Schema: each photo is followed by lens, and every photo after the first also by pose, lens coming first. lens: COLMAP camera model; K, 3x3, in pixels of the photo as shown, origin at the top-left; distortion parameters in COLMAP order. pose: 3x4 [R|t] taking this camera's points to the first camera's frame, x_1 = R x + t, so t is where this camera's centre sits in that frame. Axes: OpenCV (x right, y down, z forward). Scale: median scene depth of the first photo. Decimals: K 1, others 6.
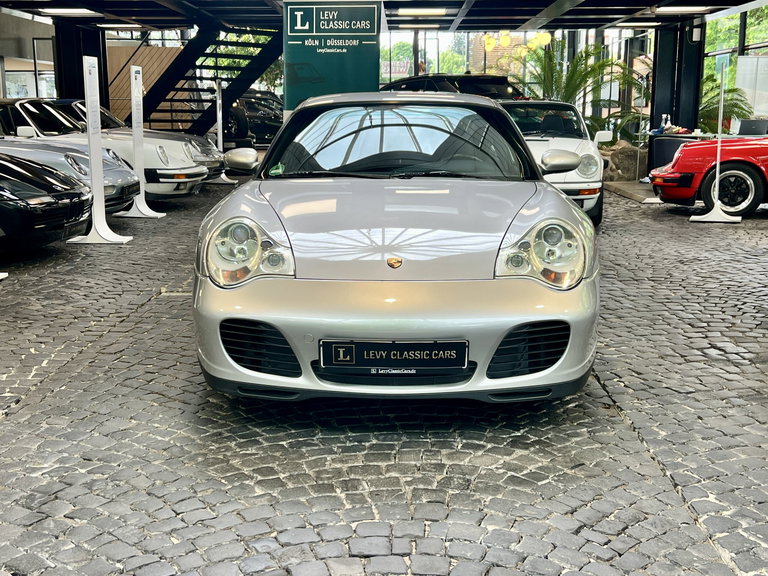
lens RADIAL K [[974.6, 0, 388.1], [0, 974.6, 288.7], [0, 0, 1]] dist [0.051489, 0.000000]
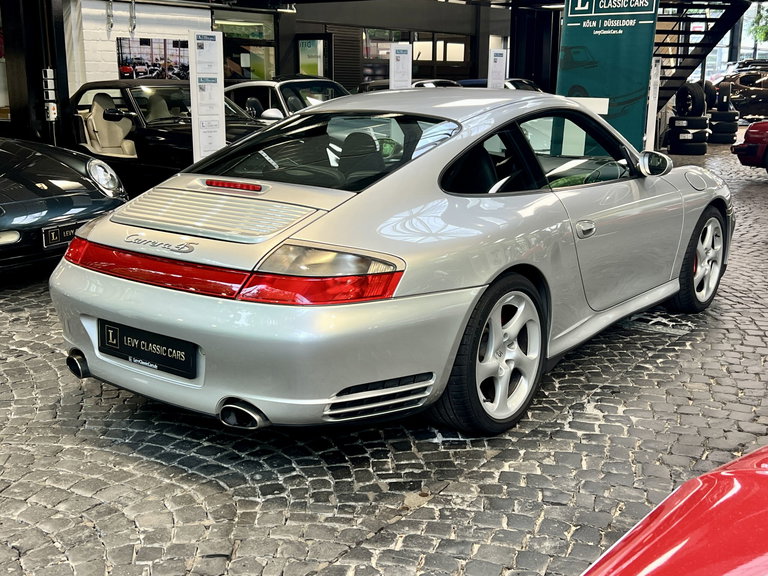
lens RADIAL K [[918.9, 0, 384.2], [0, 918.9, 283.0], [0, 0, 1]] dist [0.023466, 0.000000]
pose [[0.813182, 0.132371, -0.566757, 0.340410], [-0.110927, 0.991192, 0.072343, -0.058175], [0.571341, 0.004041, 0.820703, 0.201499]]
